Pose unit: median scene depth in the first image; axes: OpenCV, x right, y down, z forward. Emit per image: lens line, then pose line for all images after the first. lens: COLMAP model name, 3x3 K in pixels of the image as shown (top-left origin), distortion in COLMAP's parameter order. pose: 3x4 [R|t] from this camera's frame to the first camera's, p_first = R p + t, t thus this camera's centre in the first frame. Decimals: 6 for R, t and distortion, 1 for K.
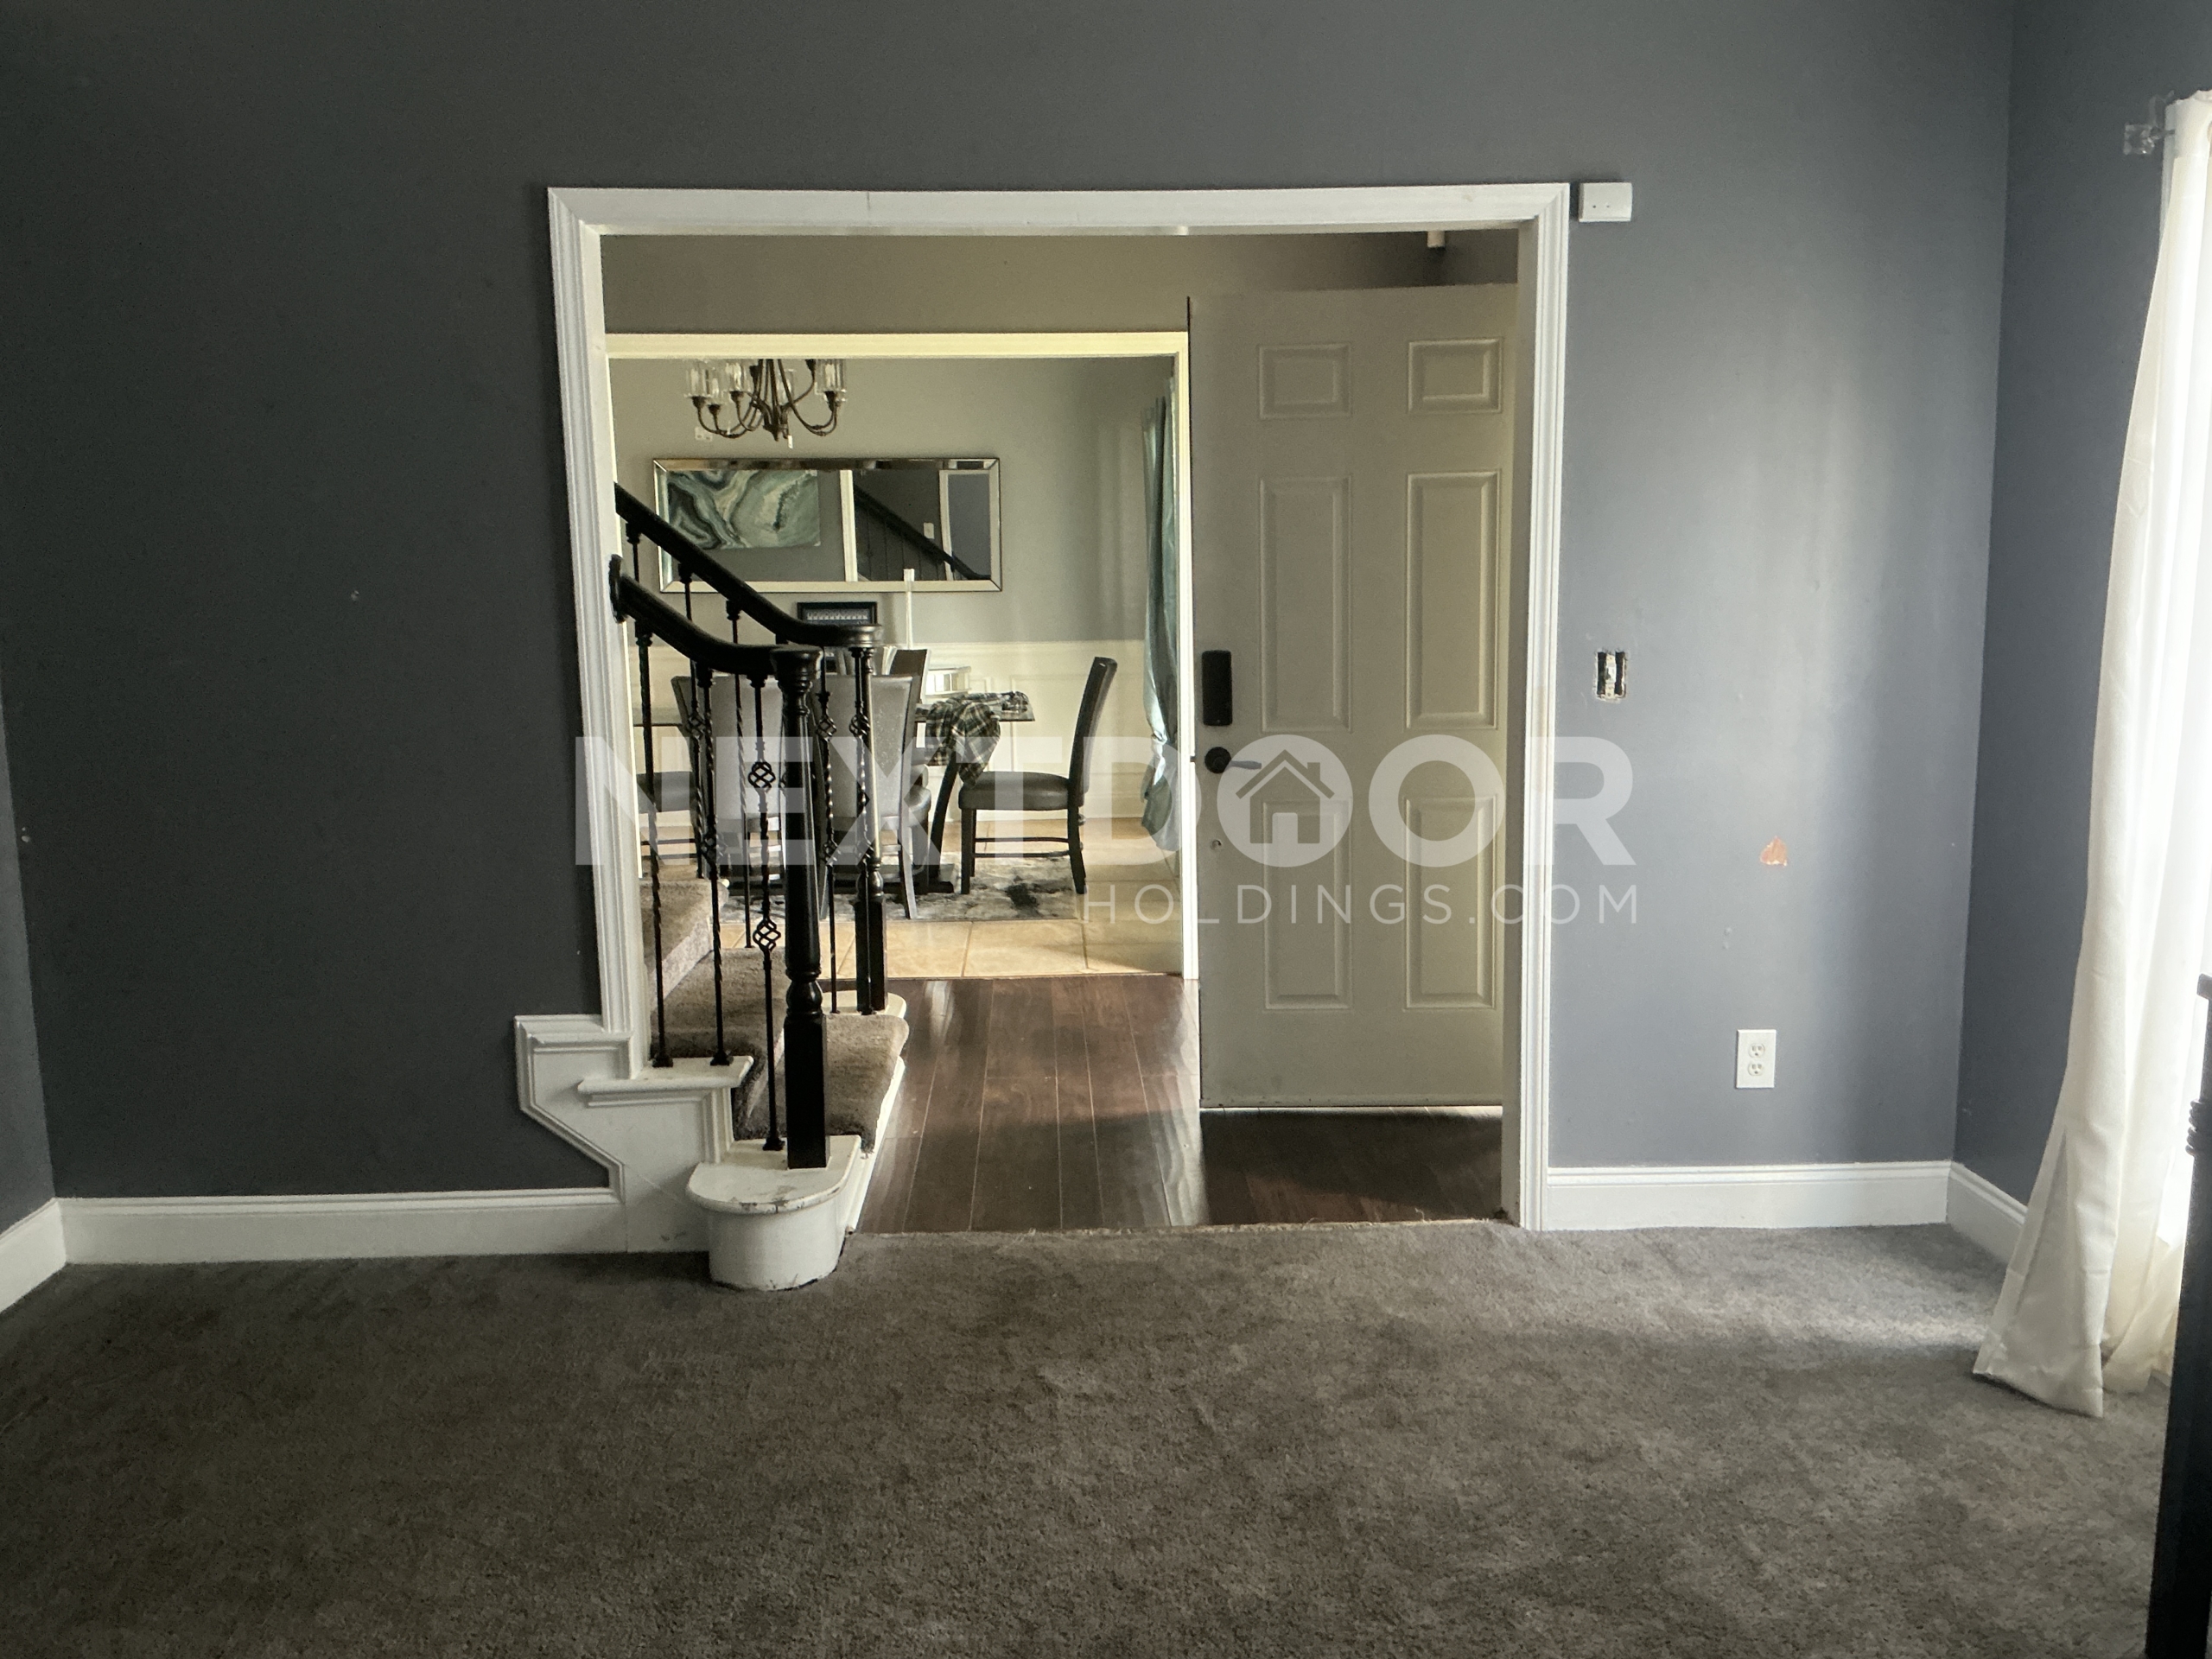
lens RADIAL K [[1822.0, 0, 1106.0], [0, 1822.0, 829.5], [0, 0, 1]] dist [0.103045, -0.242913]
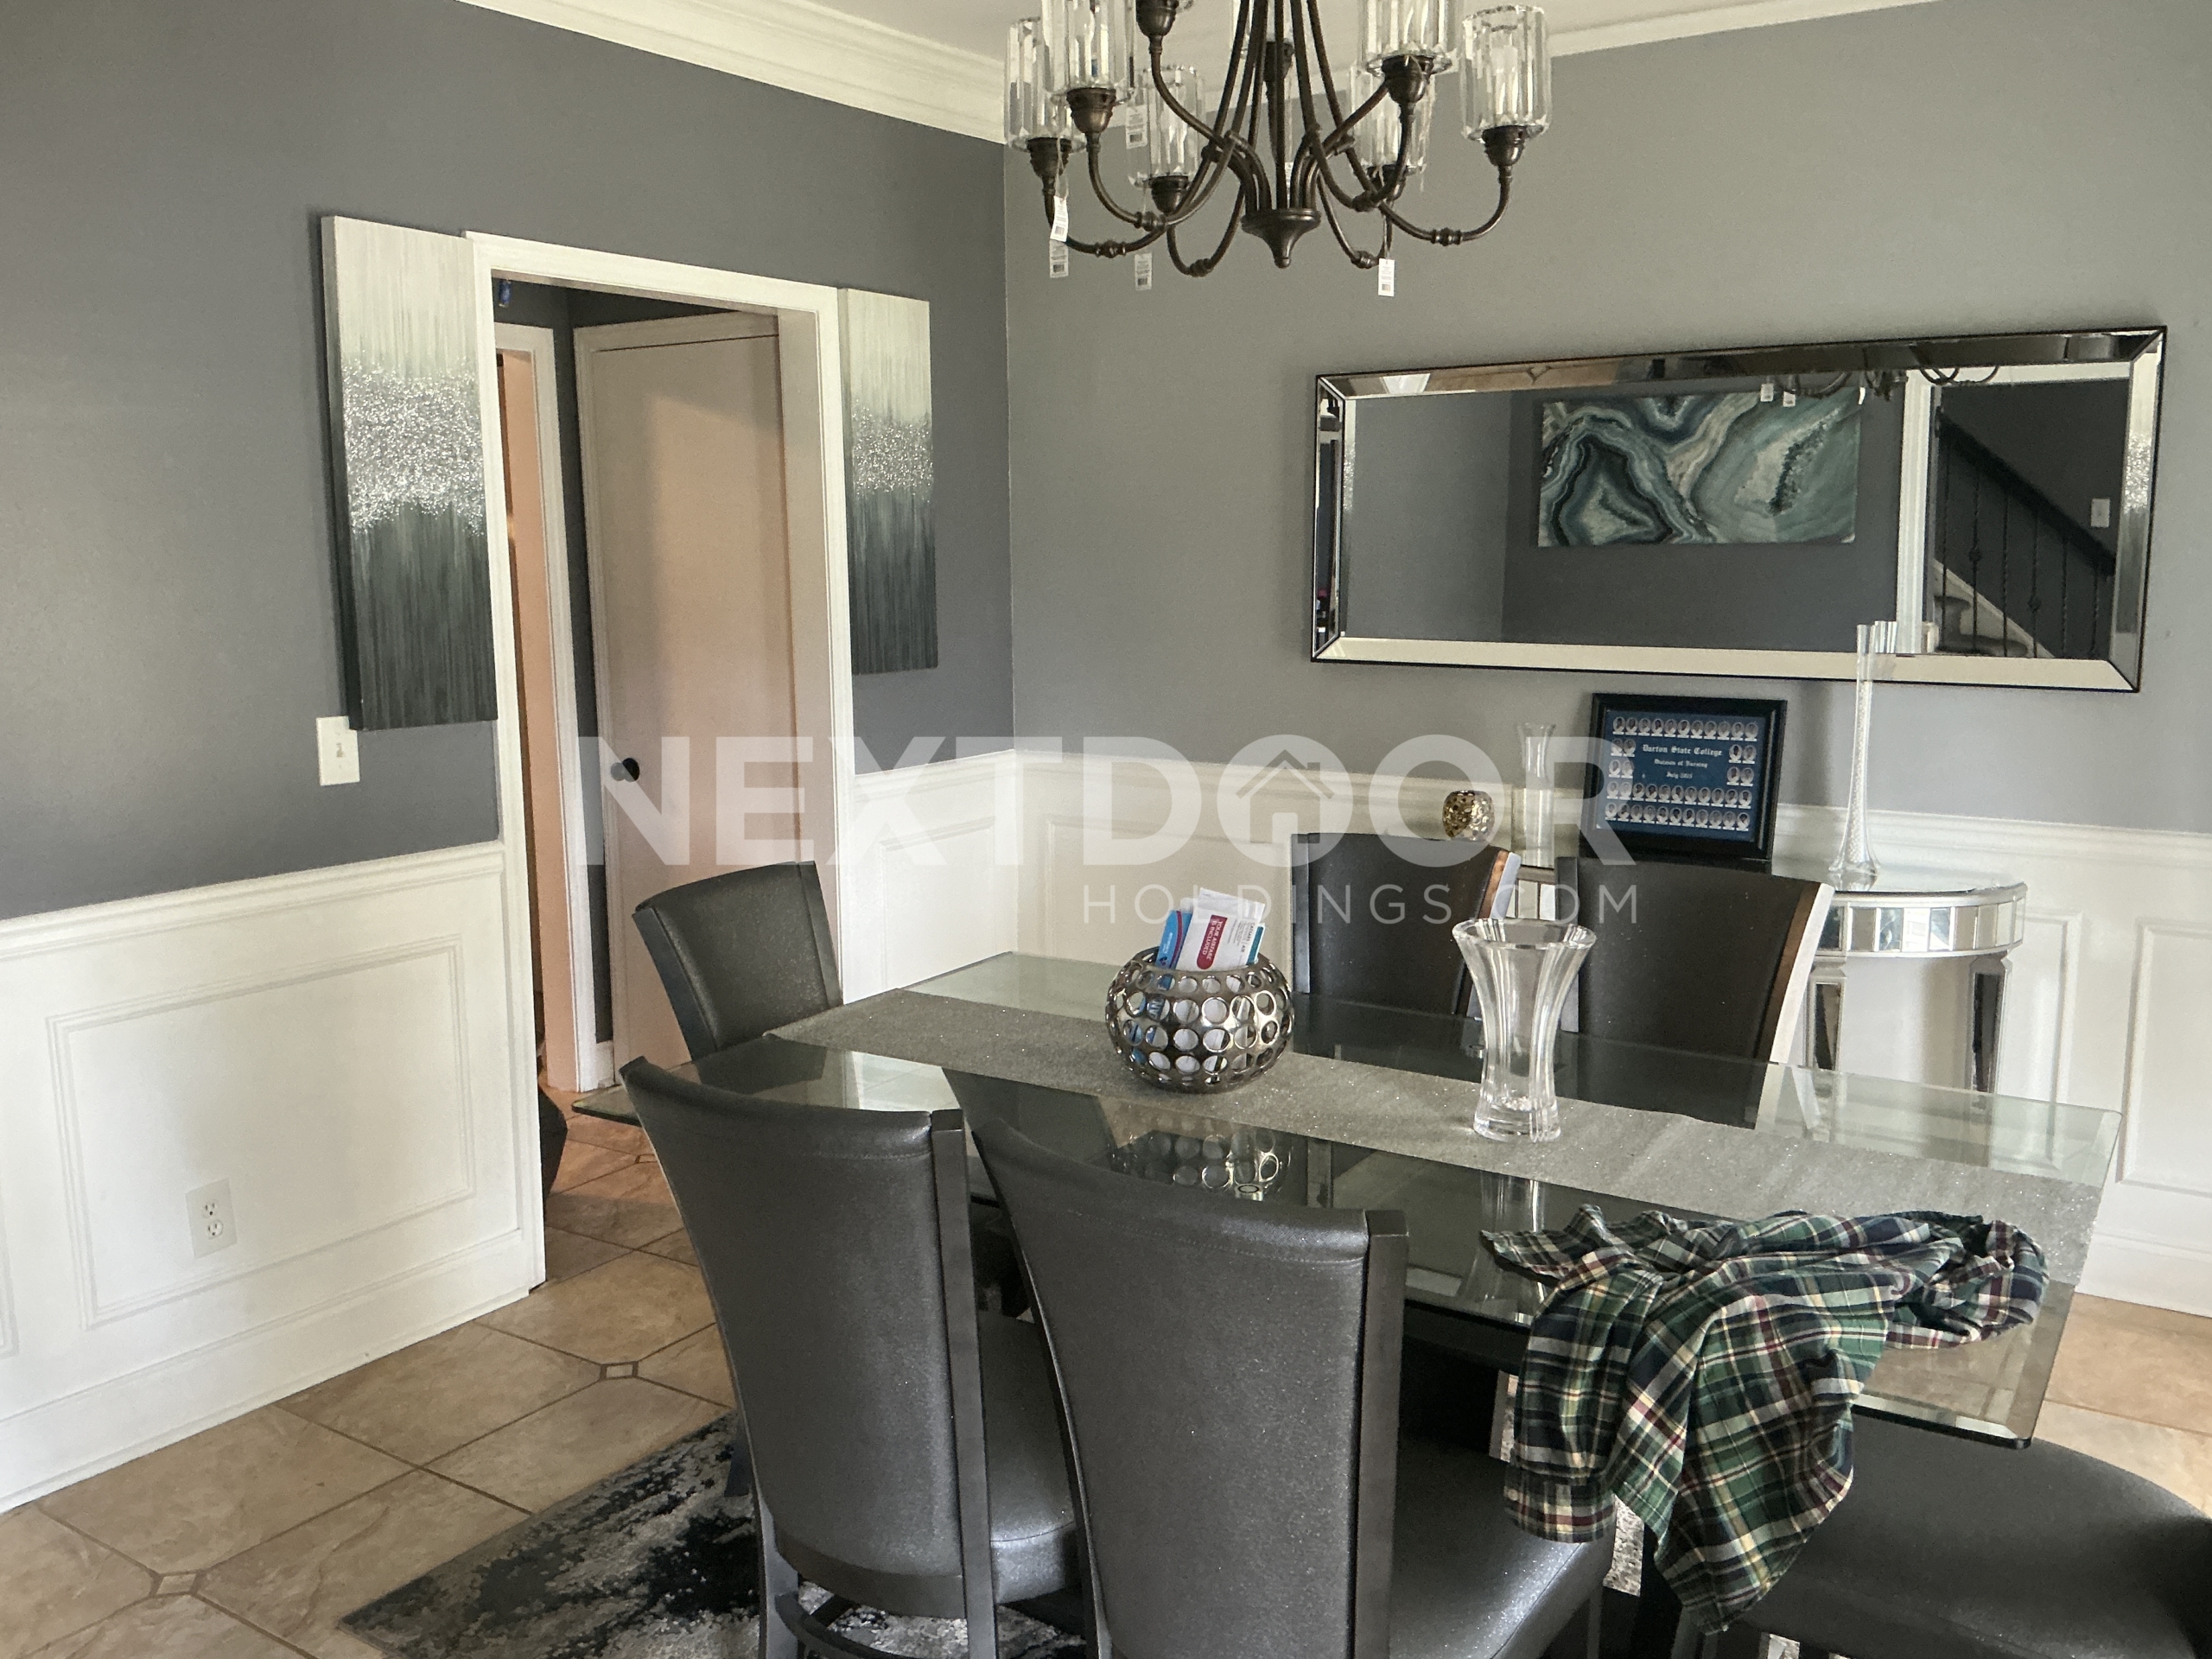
lens RADIAL K [[1837.1, 0, 1106.0], [0, 1837.1, 829.5], [0, 0, 1]] dist [0.001786, -0.078087]
pose [[0.801490, 0.096587, -0.590157, -0.003256], [-0.086367, 0.995220, 0.045586, -0.076211], [0.591739, 0.014433, 0.806001, 0.436122]]
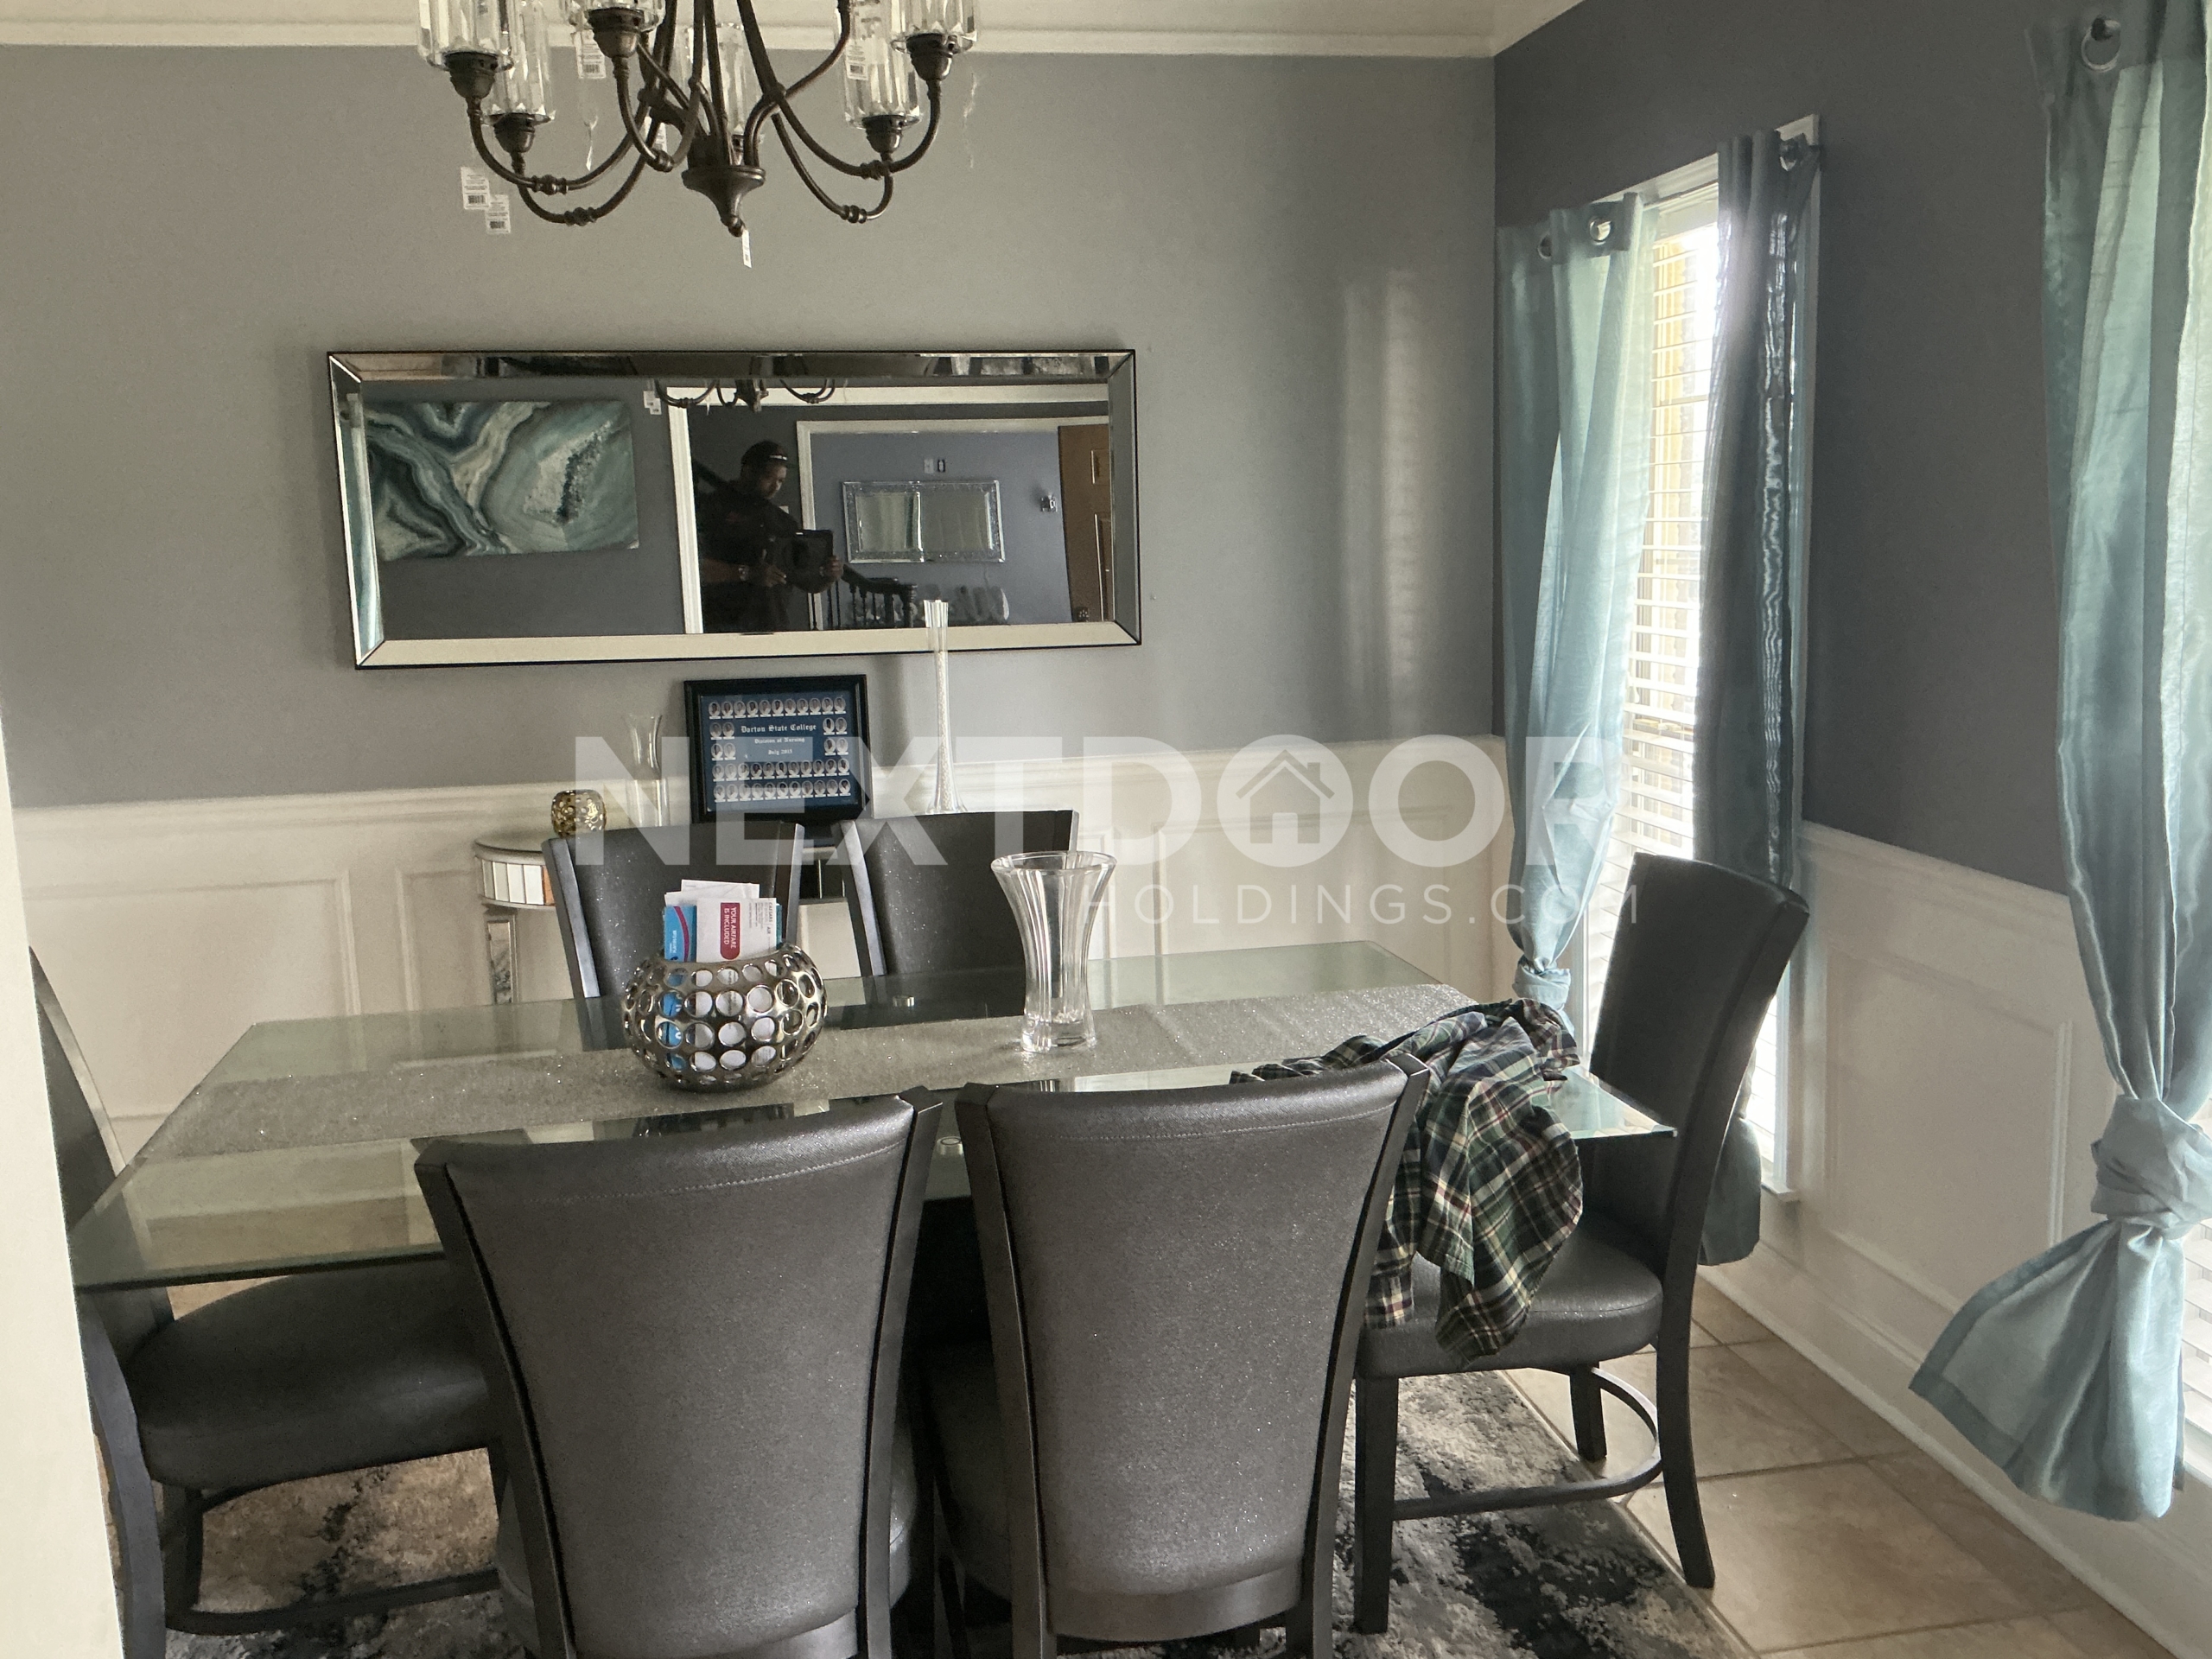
lens RADIAL K [[1822.0, 0, 1106.0], [0, 1822.0, 829.5], [0, 0, 1]] dist [0.103045, -0.242913]
pose [[0.988980, -0.040904, 0.142285, -0.099128], [0.039868, 0.999154, 0.010129, -0.066581], [-0.142579, -0.004344, 0.989774, 0.409841]]
